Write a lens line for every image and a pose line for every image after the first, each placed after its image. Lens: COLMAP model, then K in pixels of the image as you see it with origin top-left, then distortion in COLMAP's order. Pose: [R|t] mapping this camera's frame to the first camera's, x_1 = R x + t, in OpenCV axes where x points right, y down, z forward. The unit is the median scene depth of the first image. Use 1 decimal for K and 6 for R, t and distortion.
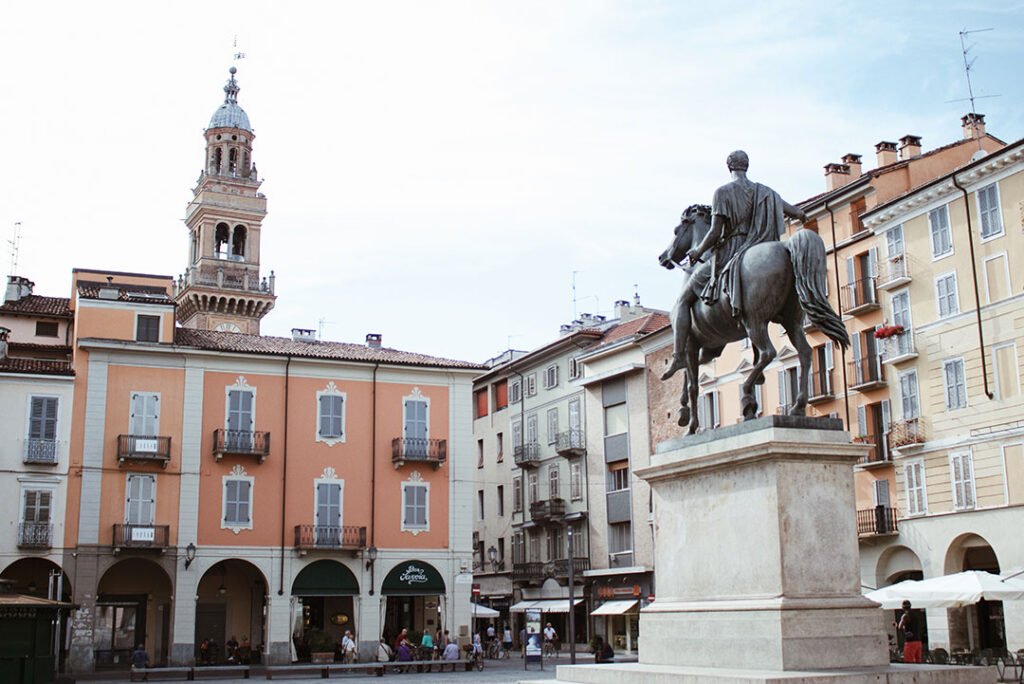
lens RADIAL K [[1301.8, 0, 510.7], [0, 1301.8, 317.8], [0, 0, 1]] dist [-0.116233, 0.041467]
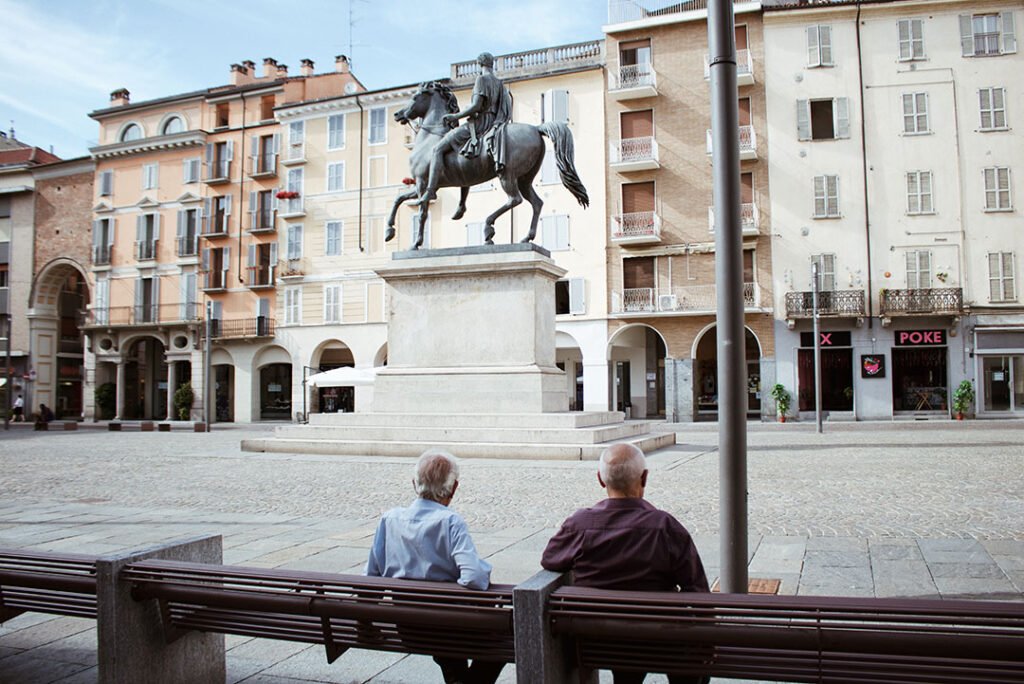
lens RADIAL K [[901.3, 0, 528.5], [0, 901.3, 363.9], [0, 0, 1]] dist [-0.159489, 0.134775]
pose [[0.682888, 0.037739, 0.729548, -0.227457], [-0.169681, 0.979546, 0.108157, 0.042262], [-0.710544, -0.197649, 0.675323, 0.121836]]
